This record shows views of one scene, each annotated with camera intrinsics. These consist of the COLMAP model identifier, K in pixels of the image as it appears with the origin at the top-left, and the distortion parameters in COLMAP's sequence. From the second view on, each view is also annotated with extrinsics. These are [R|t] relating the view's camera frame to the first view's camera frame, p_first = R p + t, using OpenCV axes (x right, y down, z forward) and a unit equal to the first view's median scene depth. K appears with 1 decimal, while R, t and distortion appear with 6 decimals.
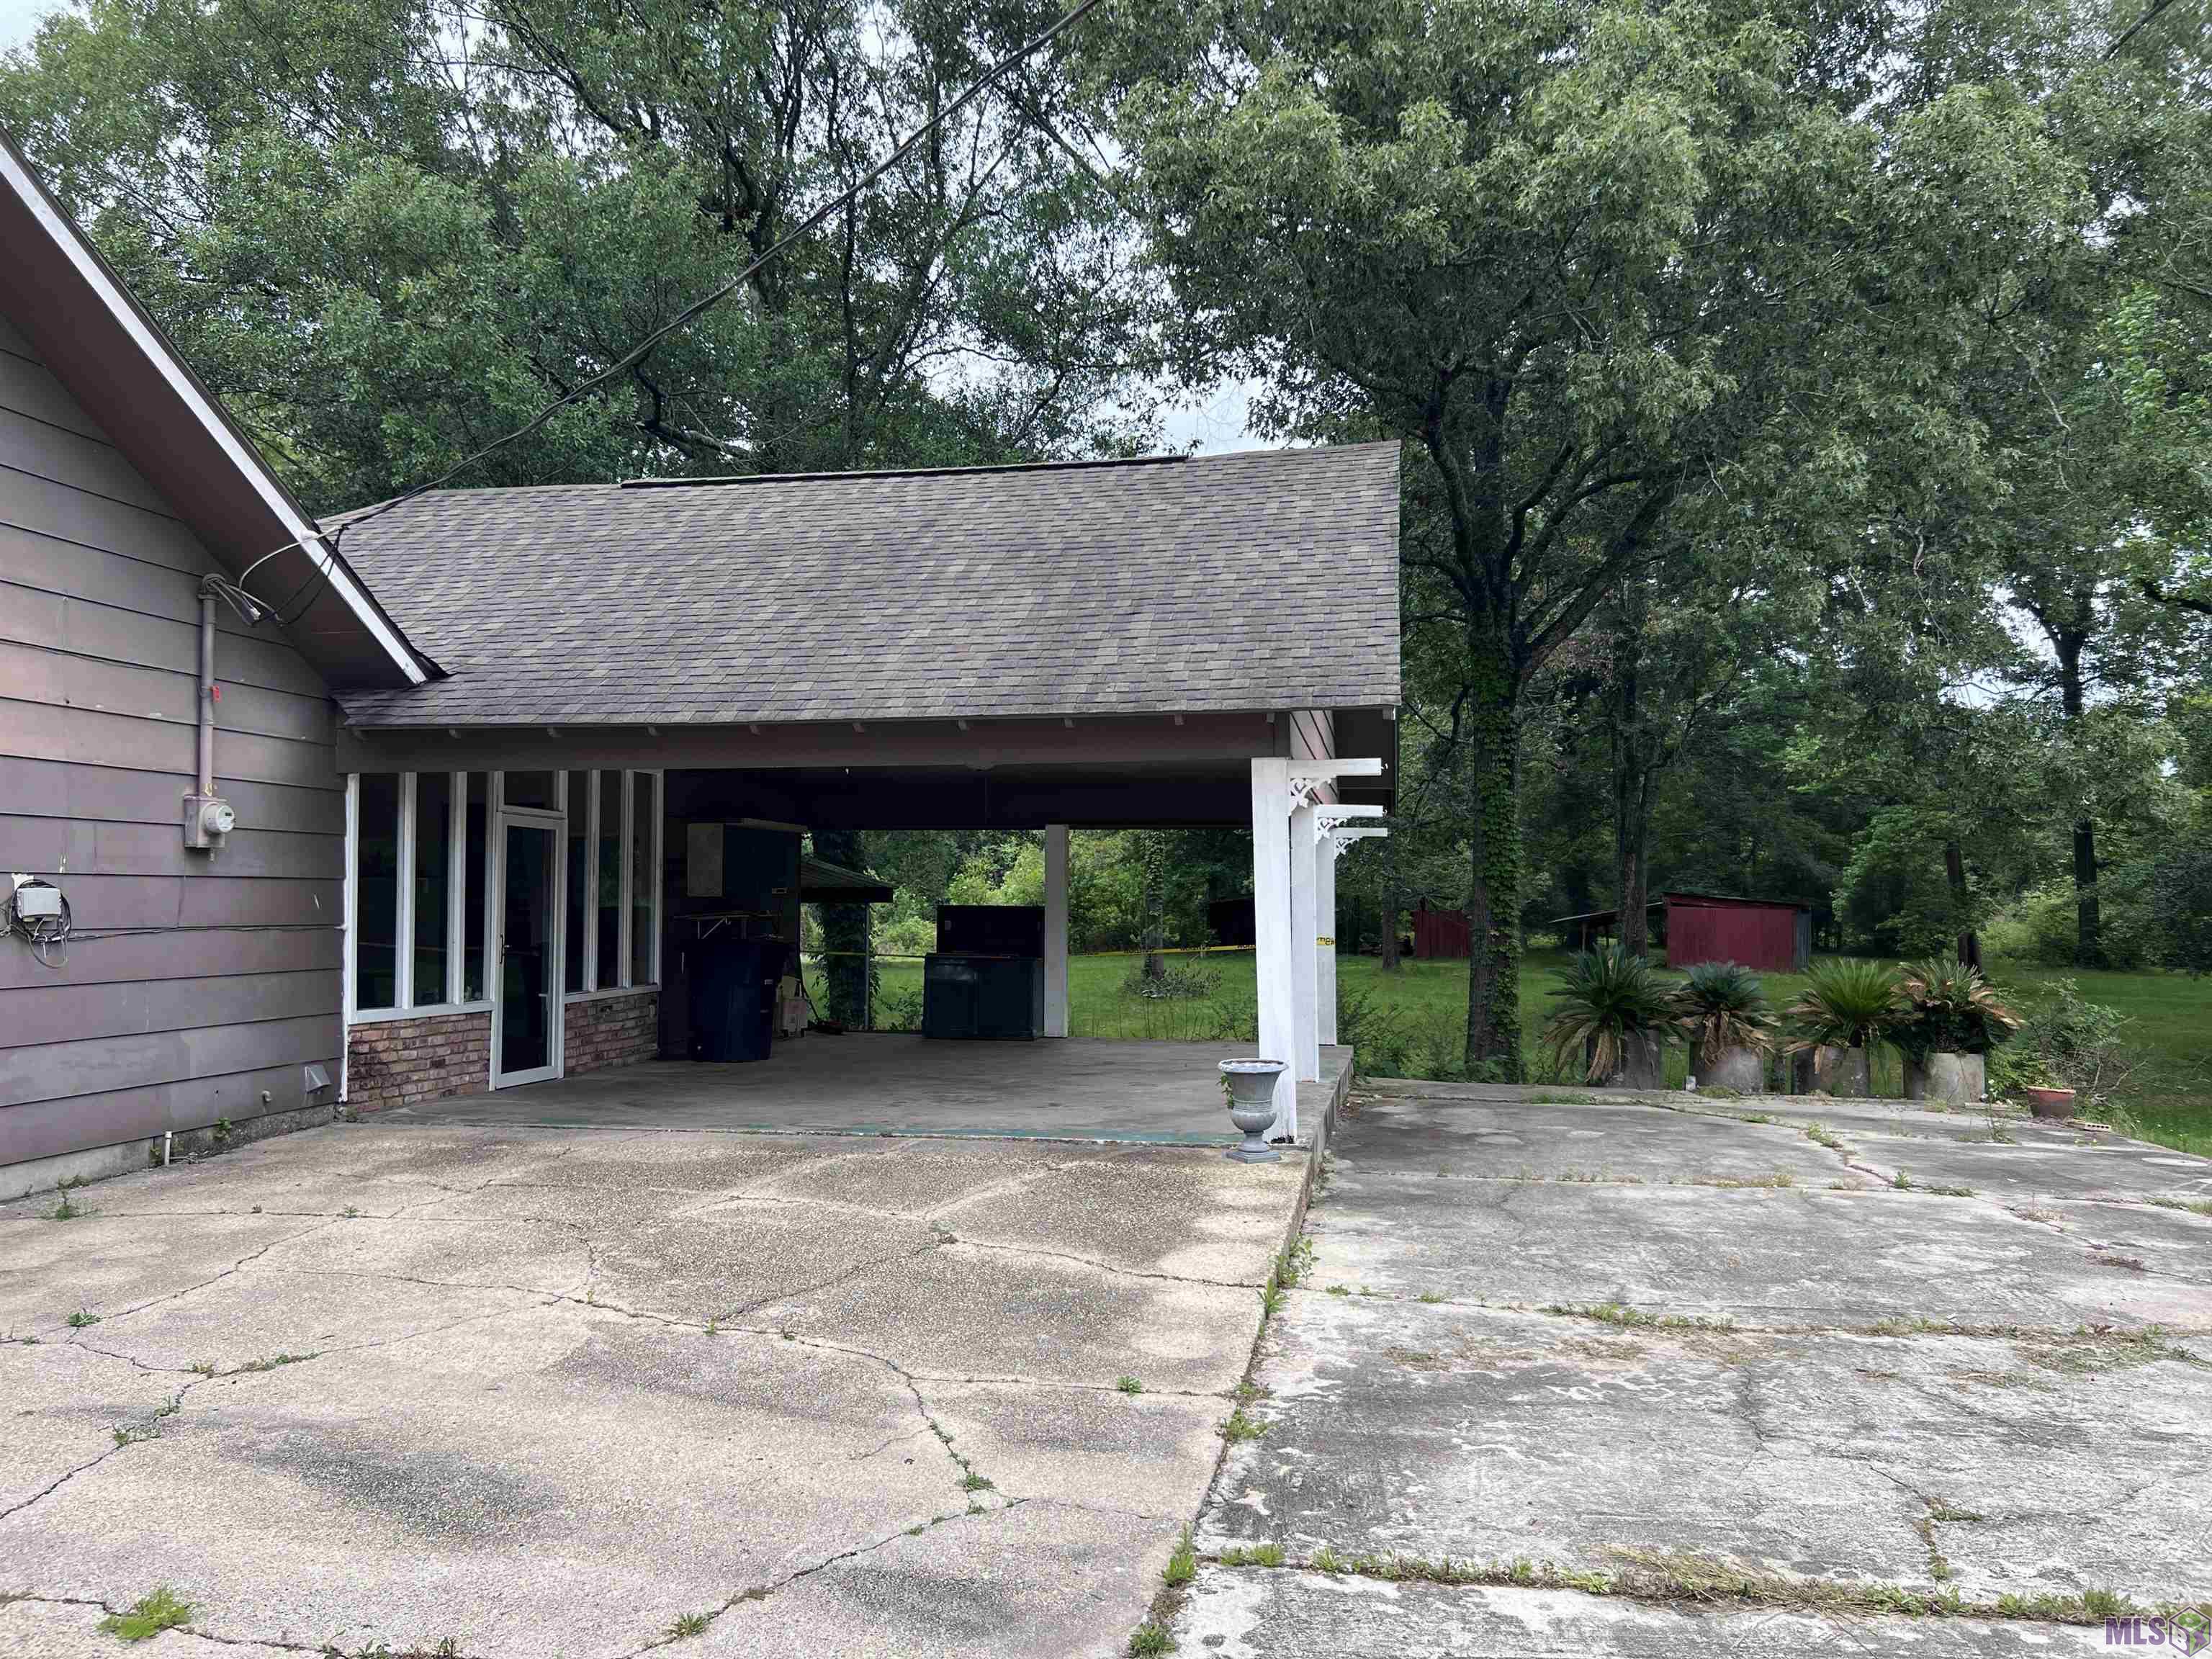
lens RADIAL K [[1643.7, 0, 1116.7], [0, 1643.7, 828.6], [0, 0, 1]] dist [0.049707, -0.079454]
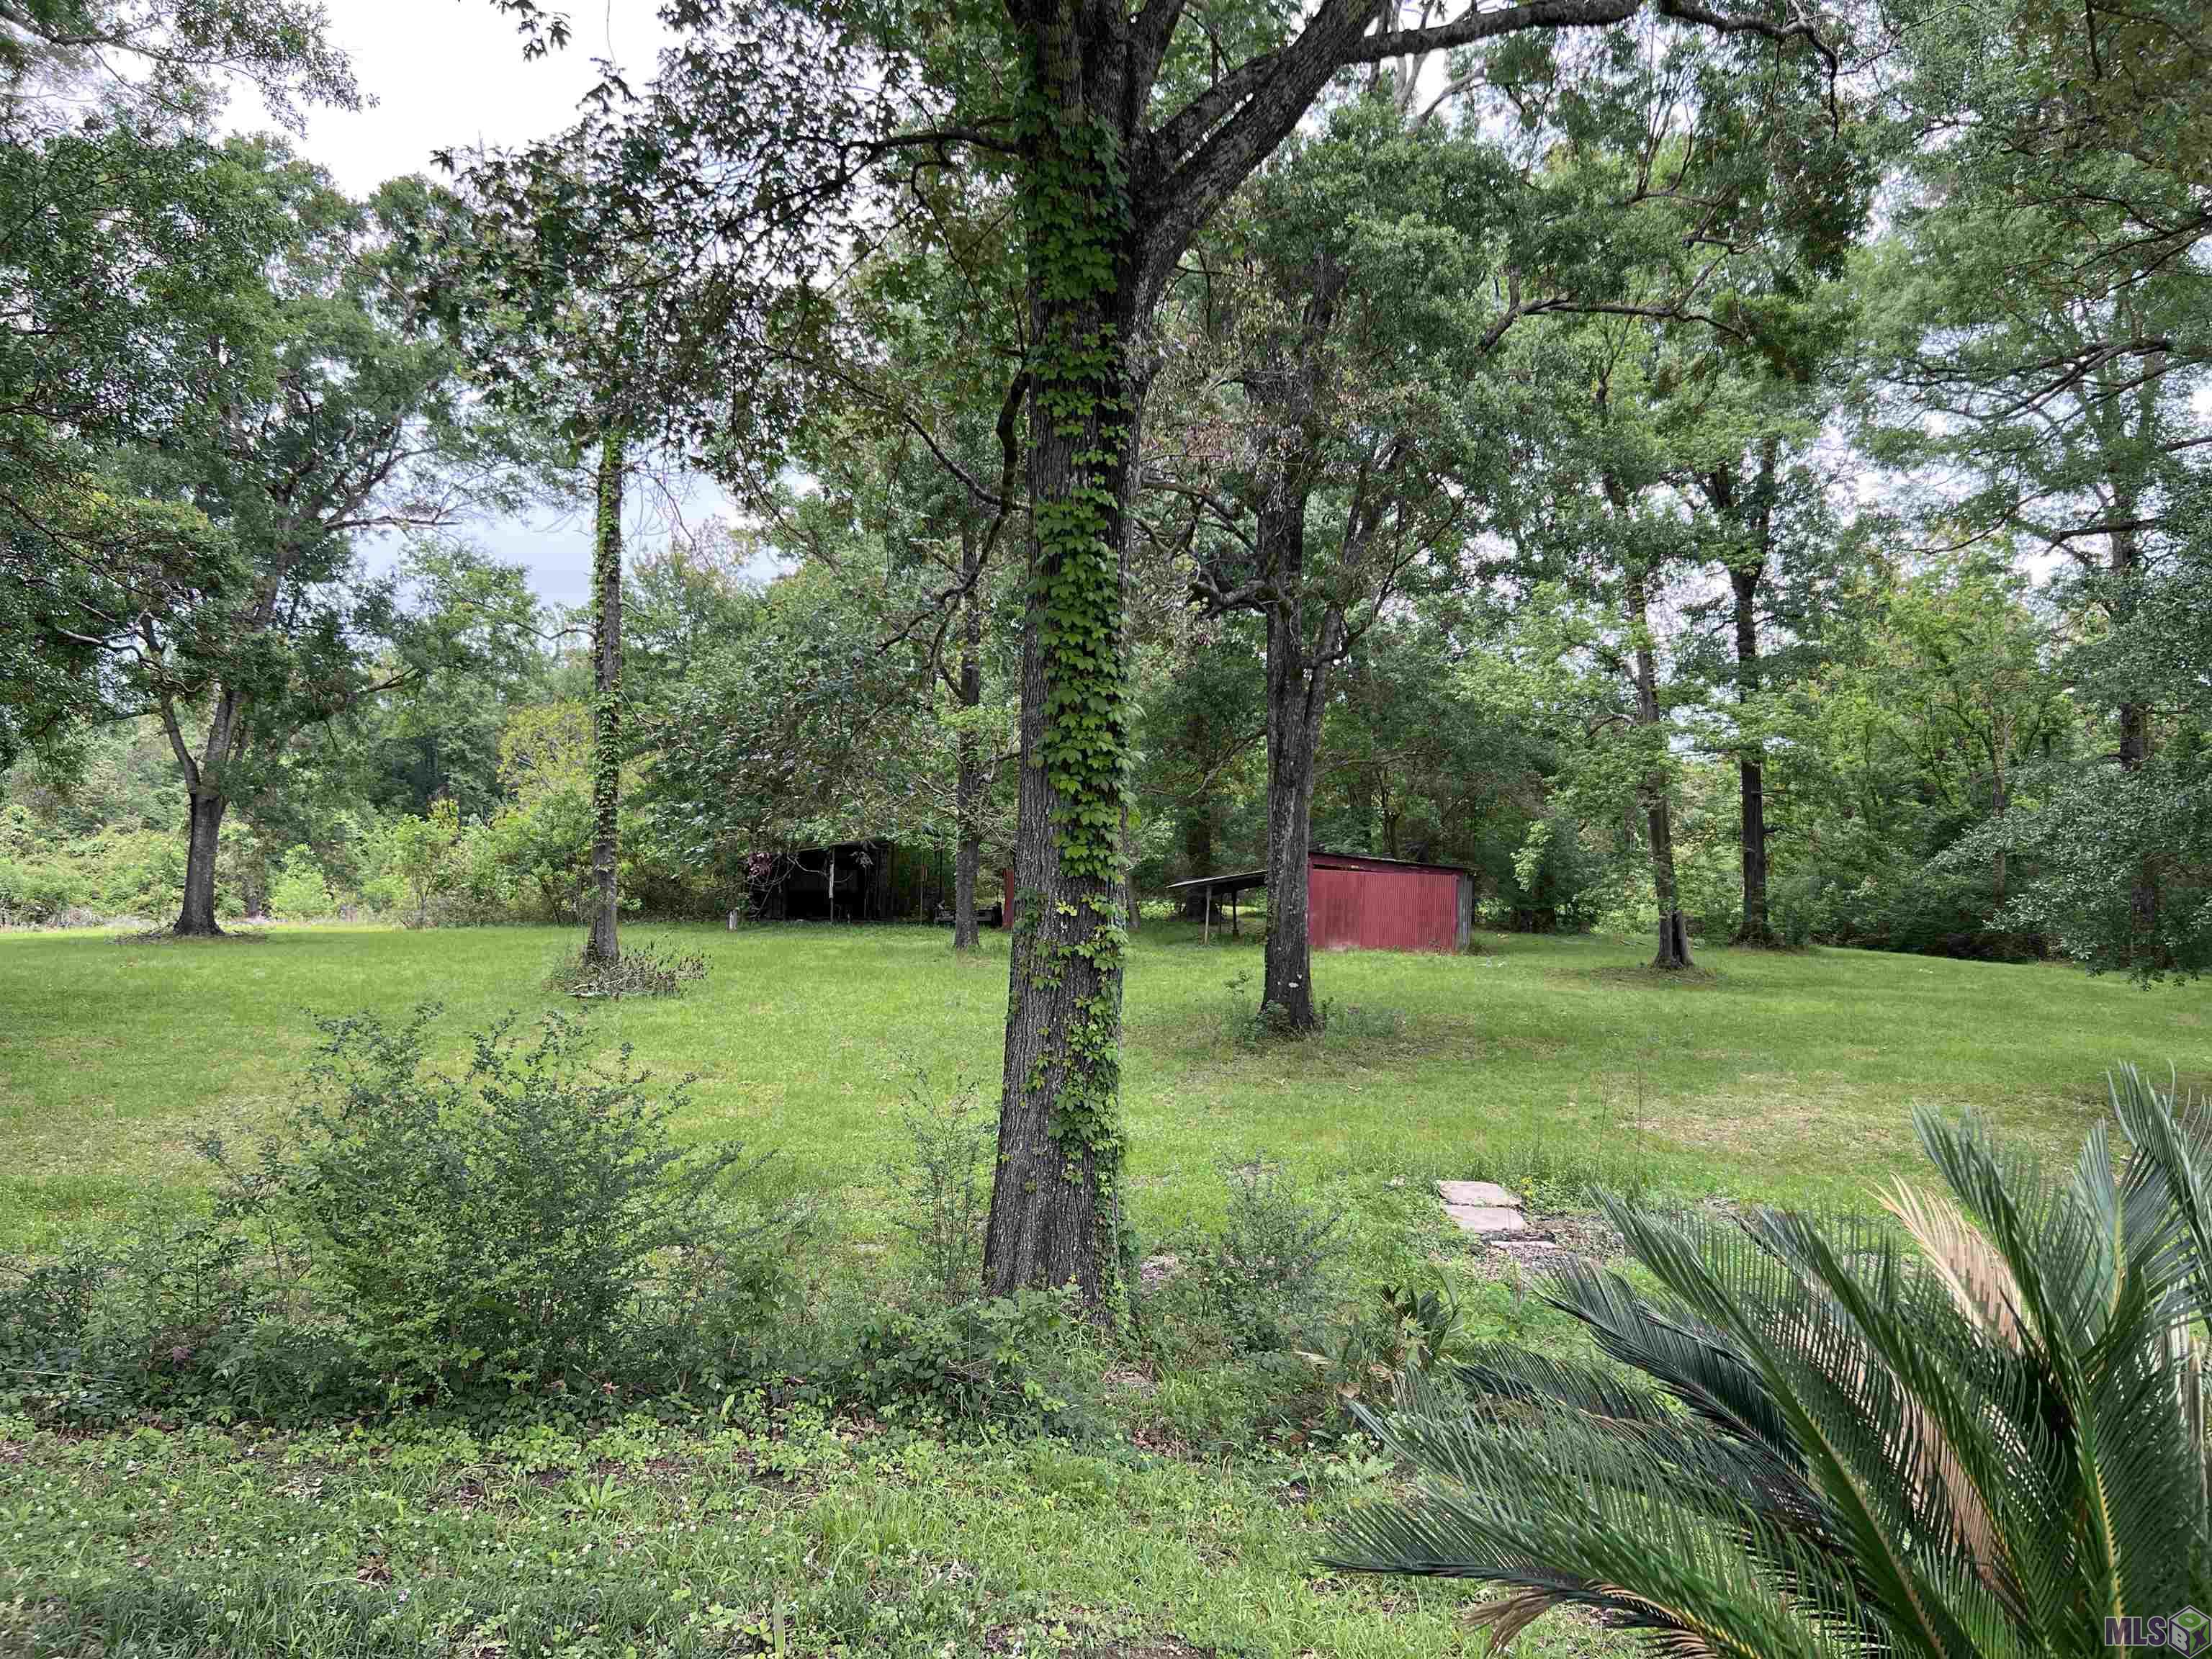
lens RADIAL K [[1669.7, 0, 1102.8], [0, 1669.7, 810.8], [0, 0, 1]] dist [0.039015, -0.037823]
pose [[0.975427, 0.024023, 0.219010, 0.154239], [-0.026929, 0.999584, 0.010292, 0.036919], [-0.218672, -0.015937, 0.975668, 0.625768]]
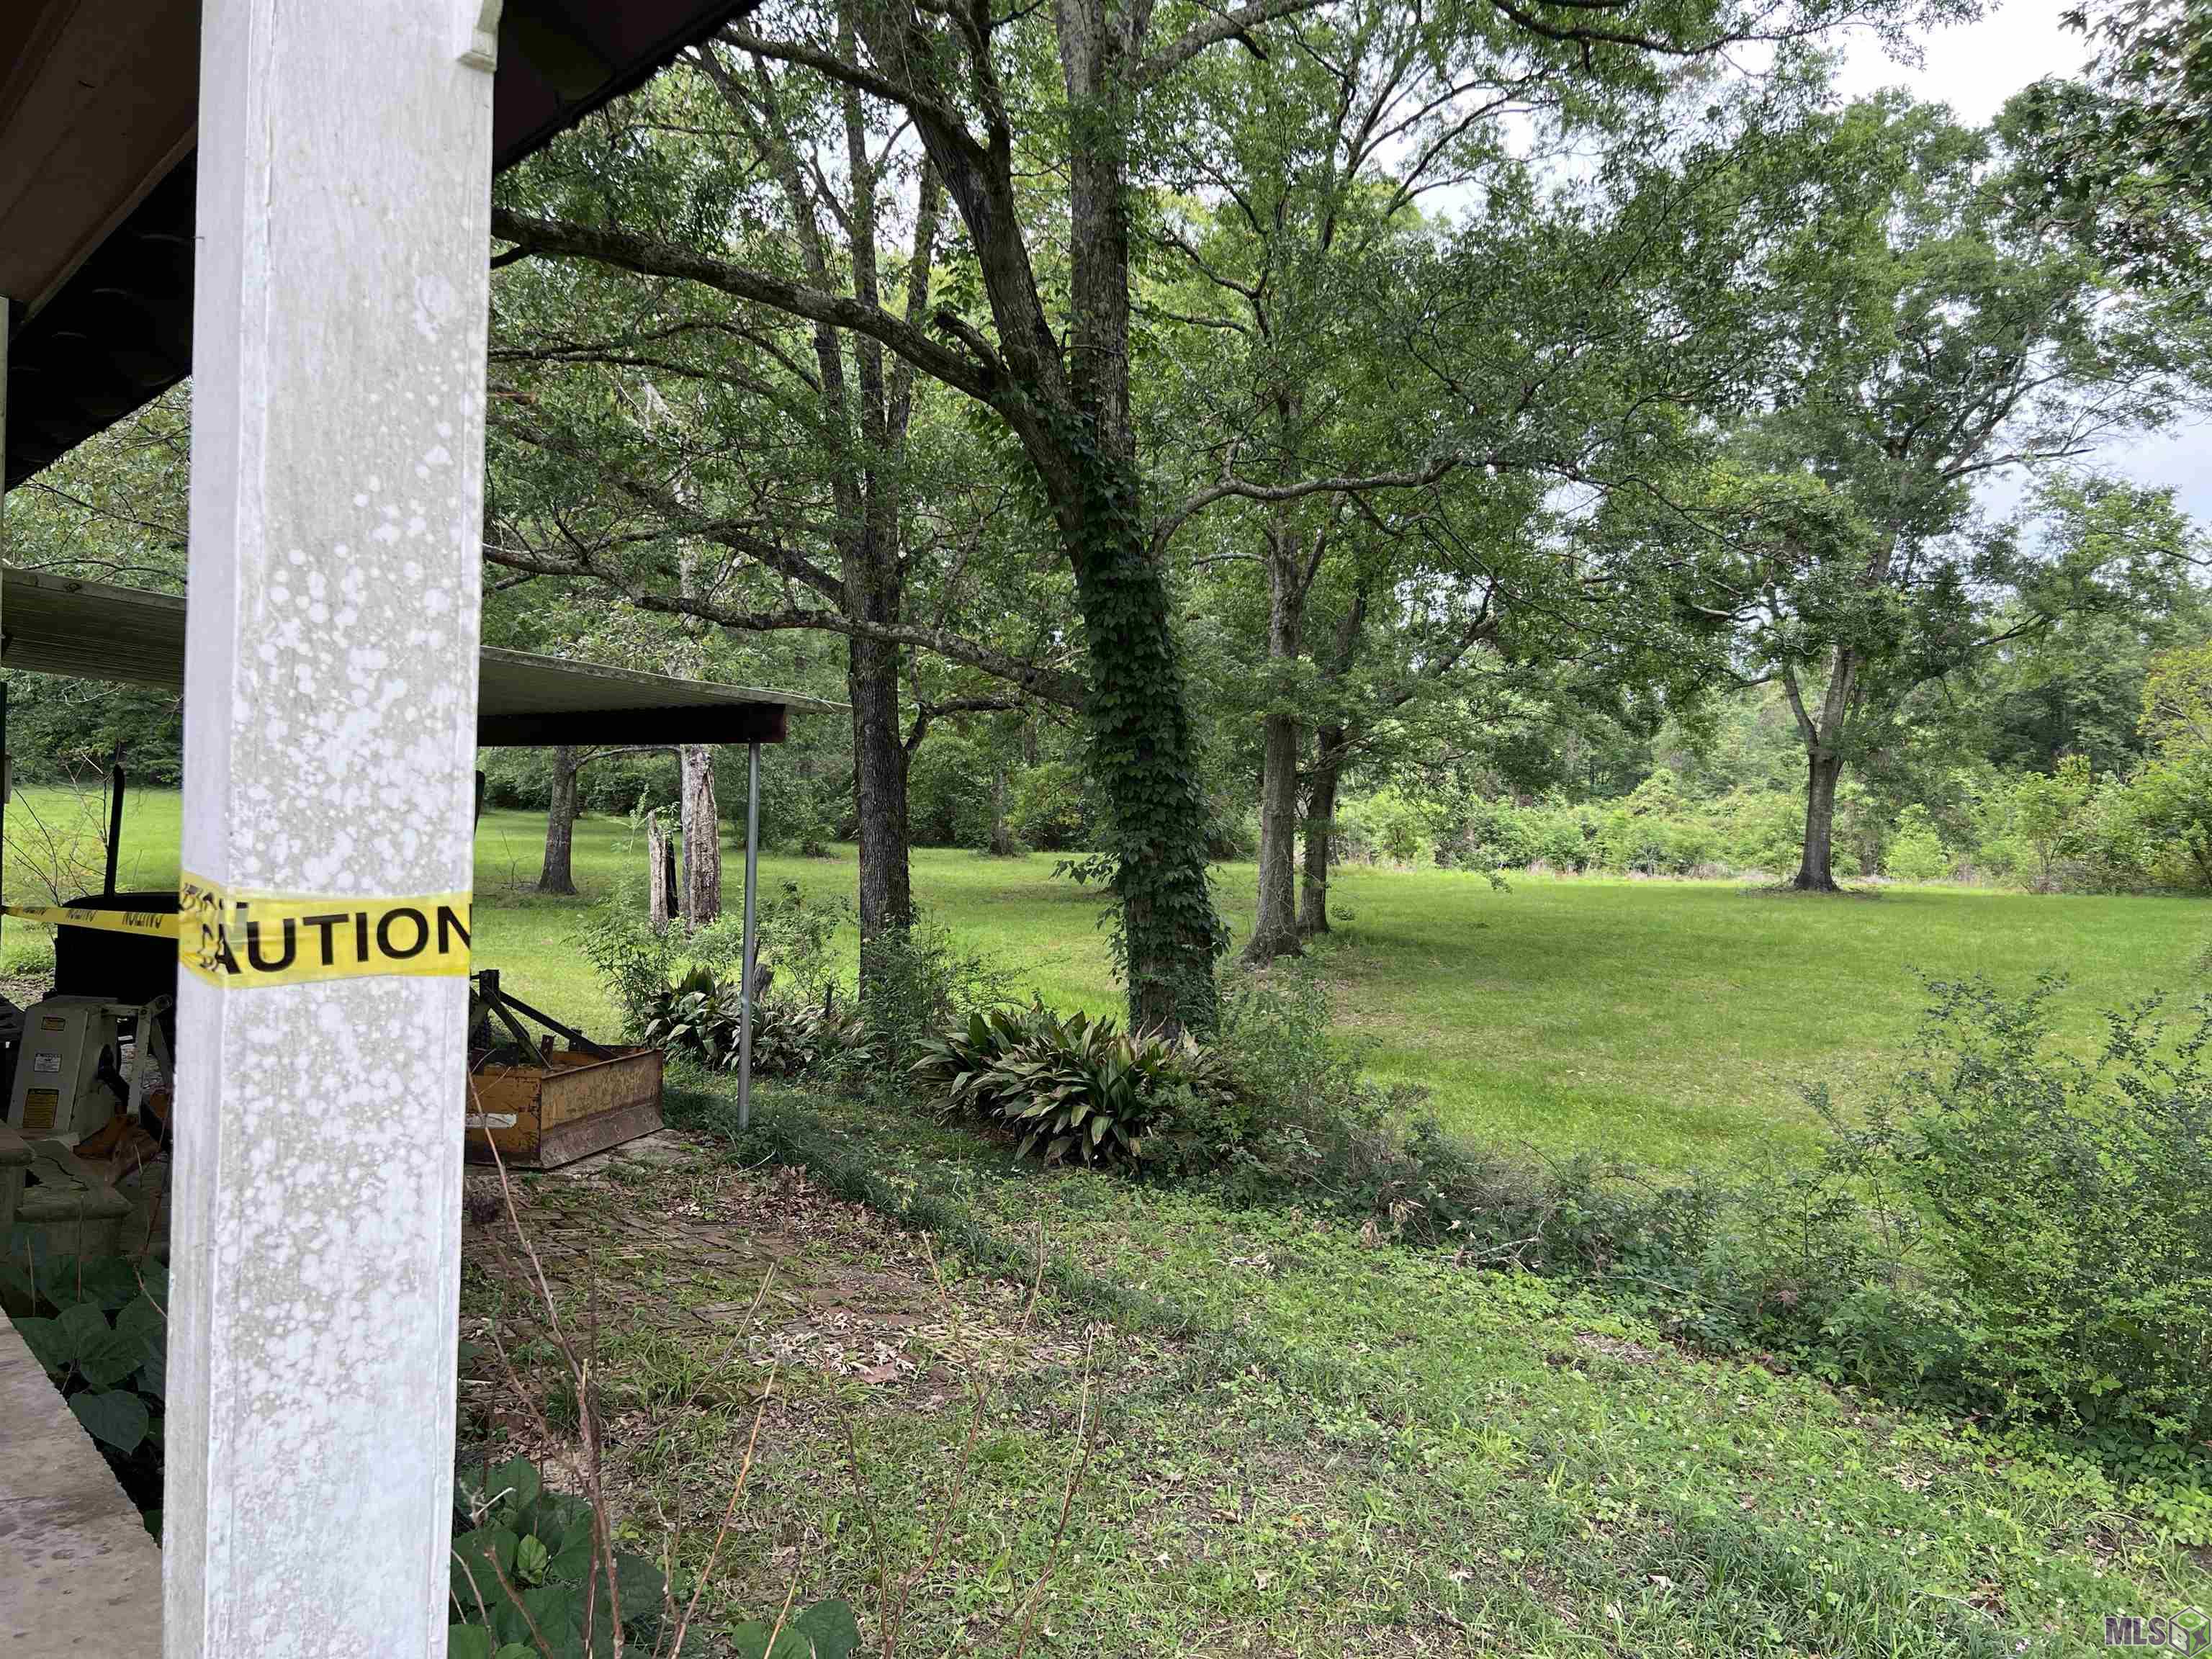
lens RADIAL K [[1669.7, 0, 1102.8], [0, 1669.7, 810.8], [0, 0, 1]] dist [0.039015, -0.037823]
pose [[0.780196, 0.028539, -0.624884, 0.152086], [-0.000032, 0.998961, 0.045584, 0.039608], [0.625535, -0.035545, 0.779386, 0.642064]]
